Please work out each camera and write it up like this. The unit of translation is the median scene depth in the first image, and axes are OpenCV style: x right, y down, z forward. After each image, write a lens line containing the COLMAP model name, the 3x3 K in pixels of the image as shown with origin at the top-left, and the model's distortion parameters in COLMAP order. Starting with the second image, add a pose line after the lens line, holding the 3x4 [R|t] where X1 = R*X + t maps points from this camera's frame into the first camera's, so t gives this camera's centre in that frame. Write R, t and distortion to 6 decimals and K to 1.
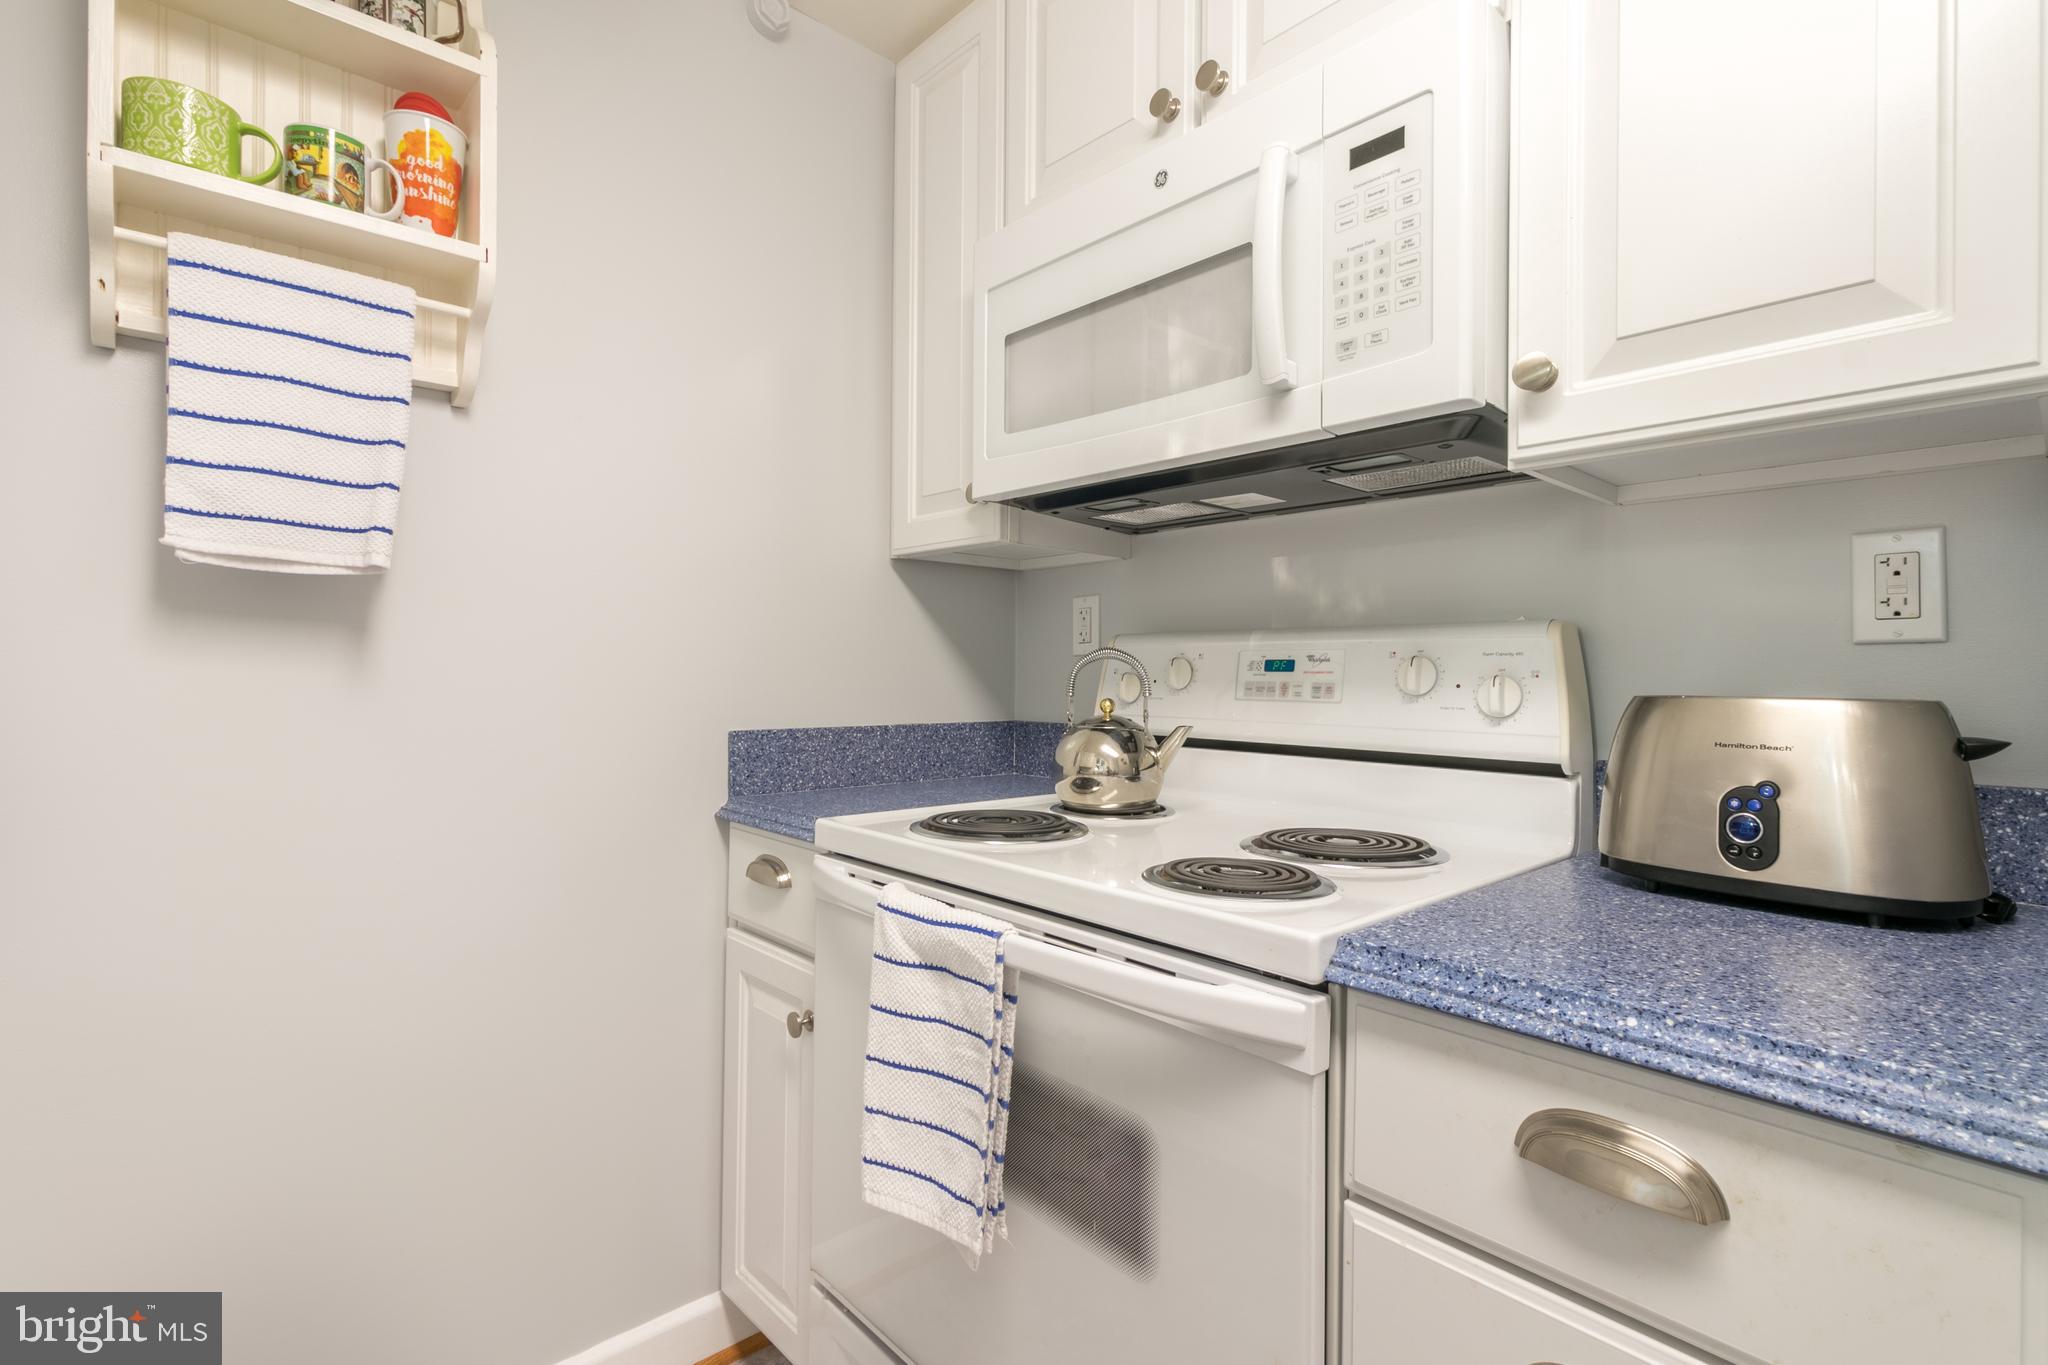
lens RADIAL K [[948.9, 0, 1026.3], [0, 948.9, 667.3], [0, 0, 1]] dist [0.003203, 0.001569]
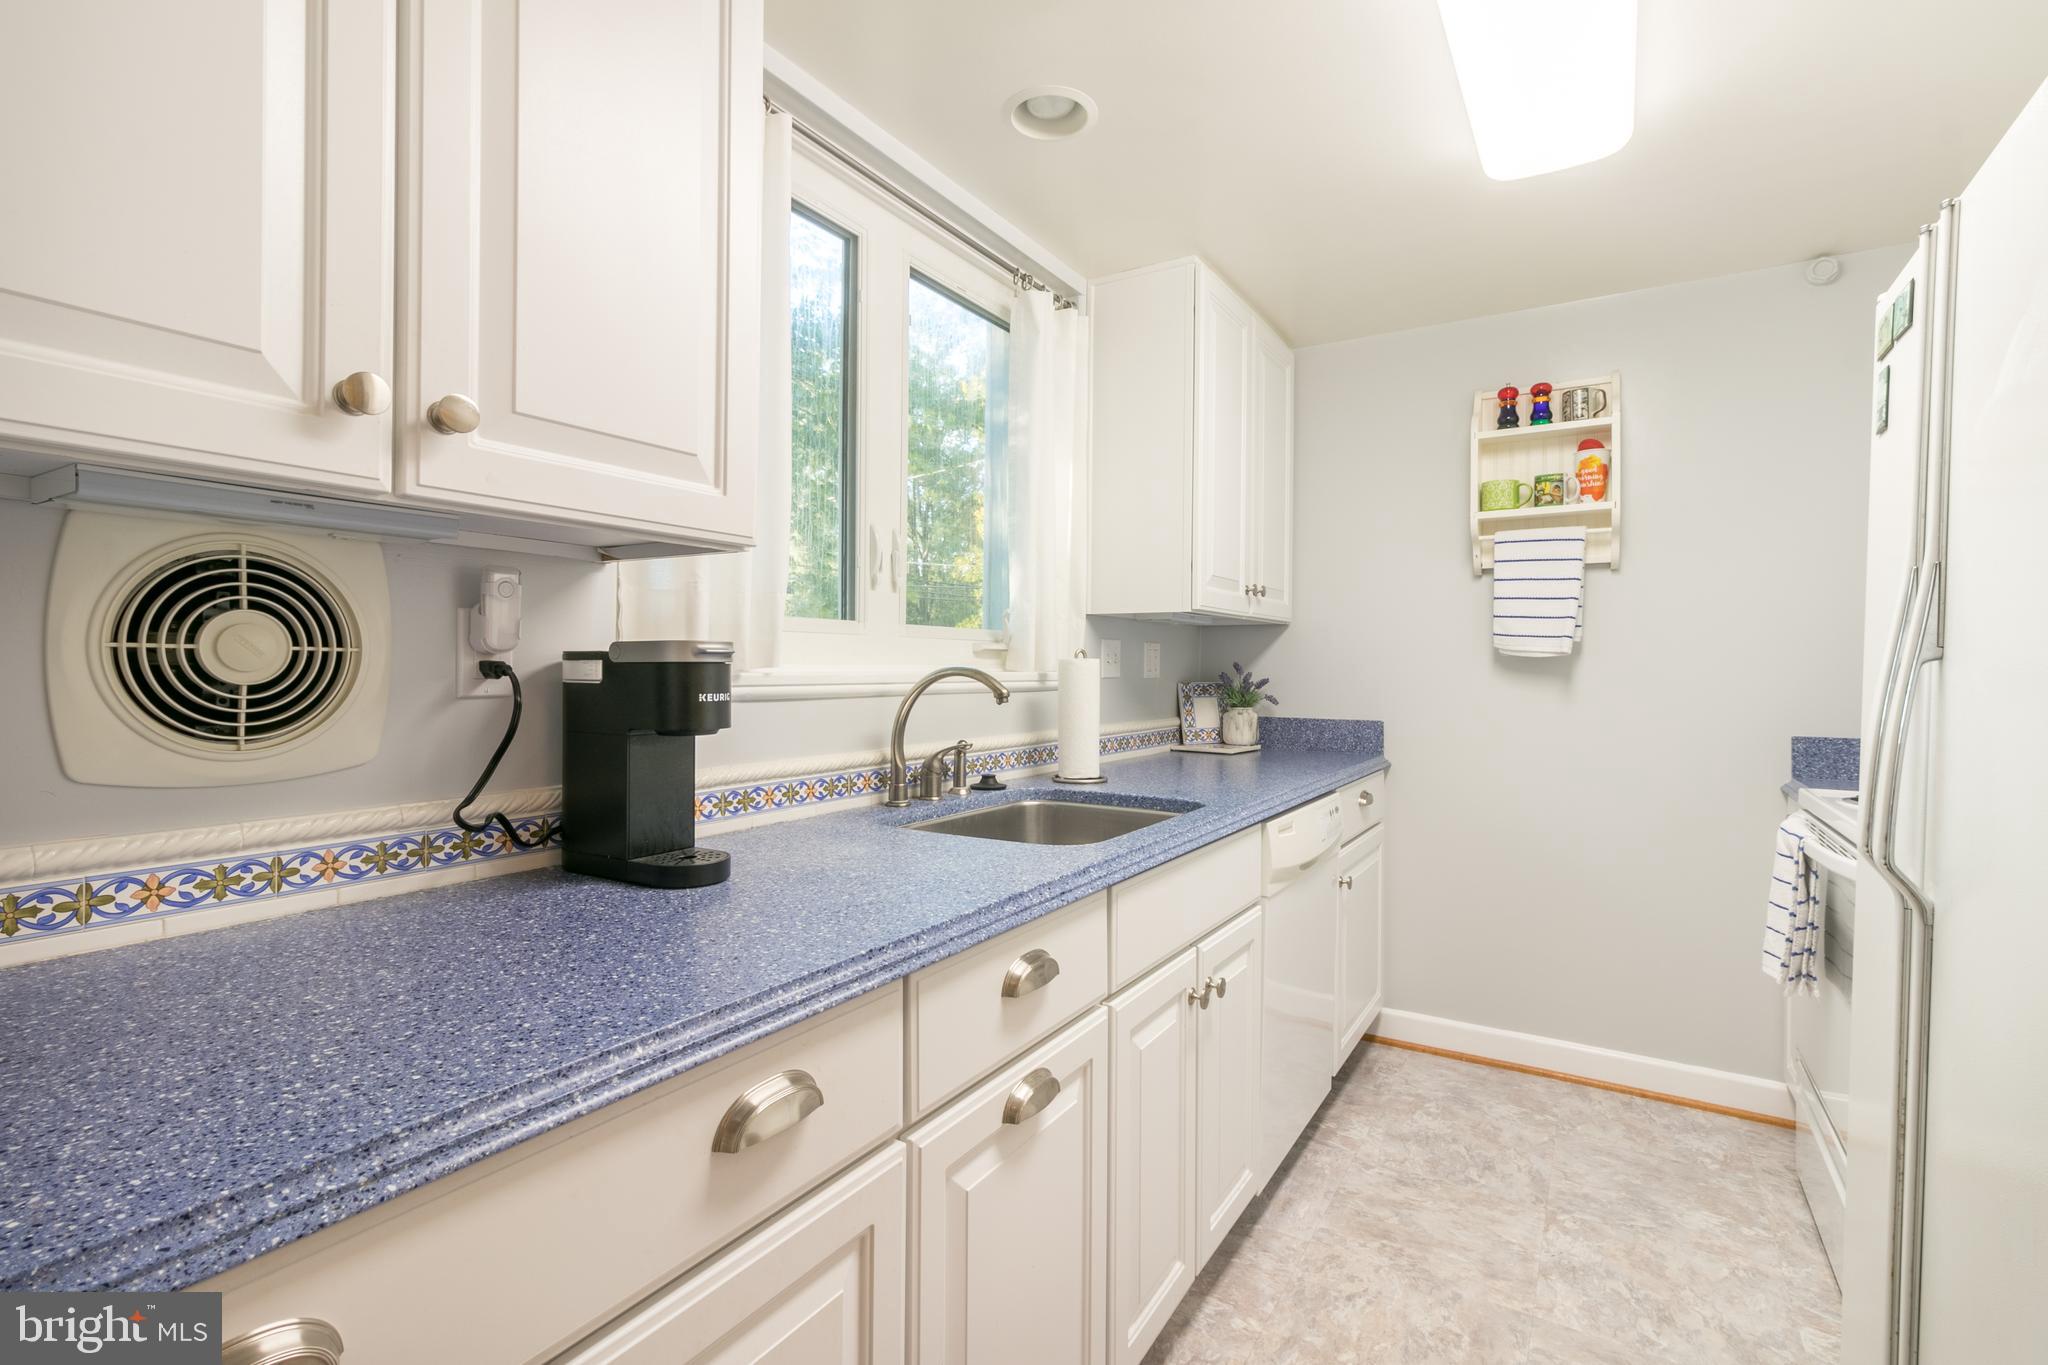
lens RADIAL K [[932.9, 0, 1024.0], [0, 932.9, 667.3], [0, 0, 1]] dist [0.005313, -0.000673]
pose [[0.271641, -0.006055, -0.962380, 1.270581], [0.001484, 0.999982, -0.005872, -0.061752], [0.962397, 0.000167, 0.271645, -0.995896]]
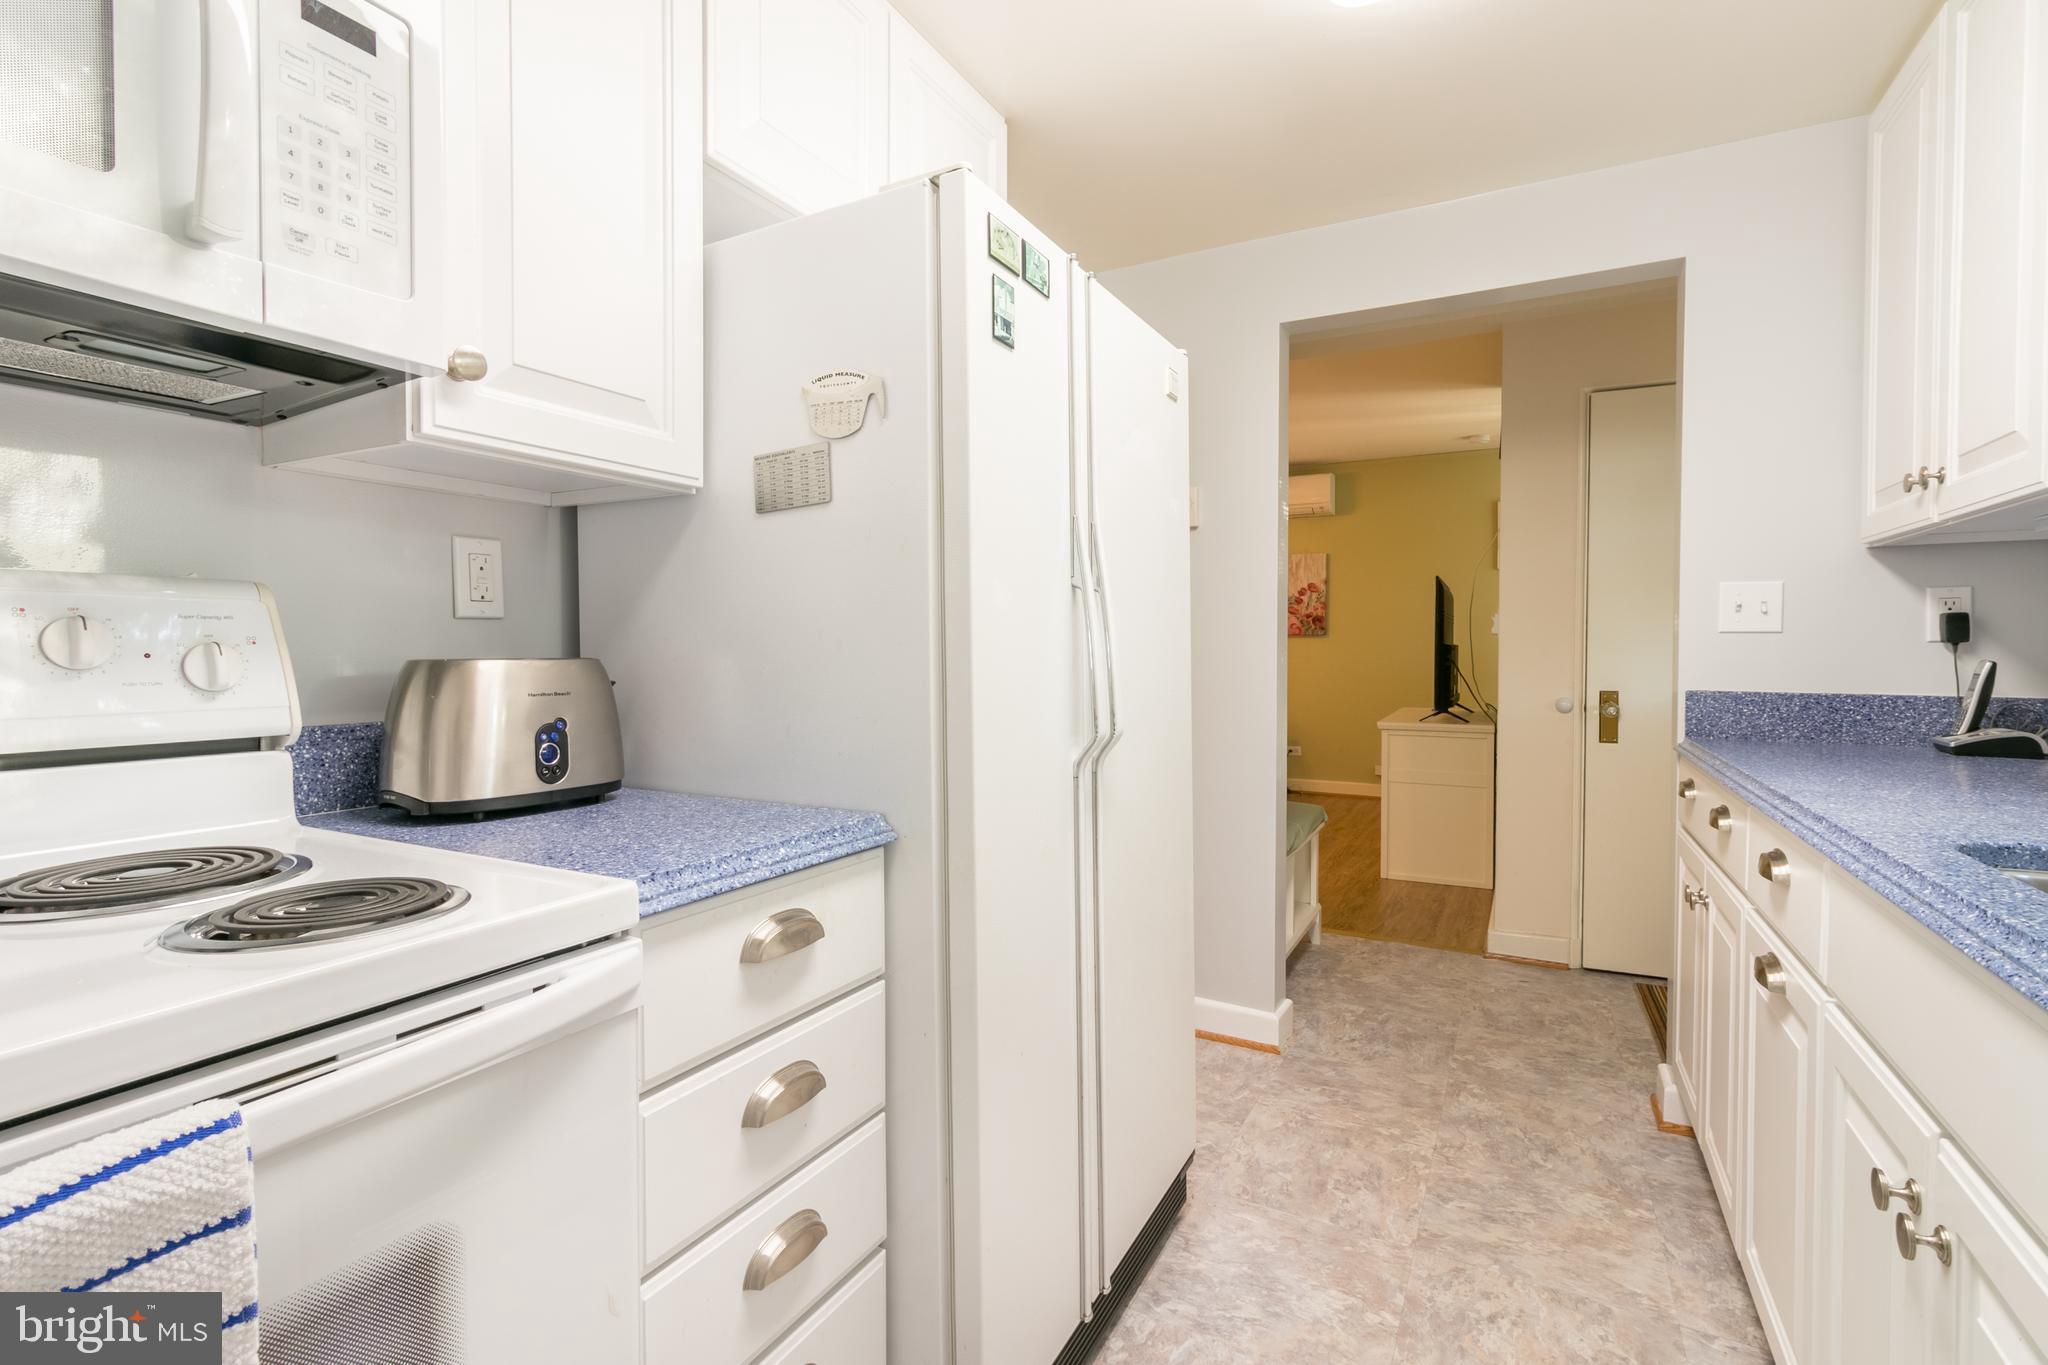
lens RADIAL K [[932.9, 0, 1024.0], [0, 932.9, 667.3], [0, 0, 1]] dist [0.005313, -0.000673]
pose [[-0.334037, -0.030080, 0.942080, -0.629186], [-0.013234, 0.999542, 0.027223, -0.001851], [-0.942467, -0.003374, -0.334282, 0.684410]]
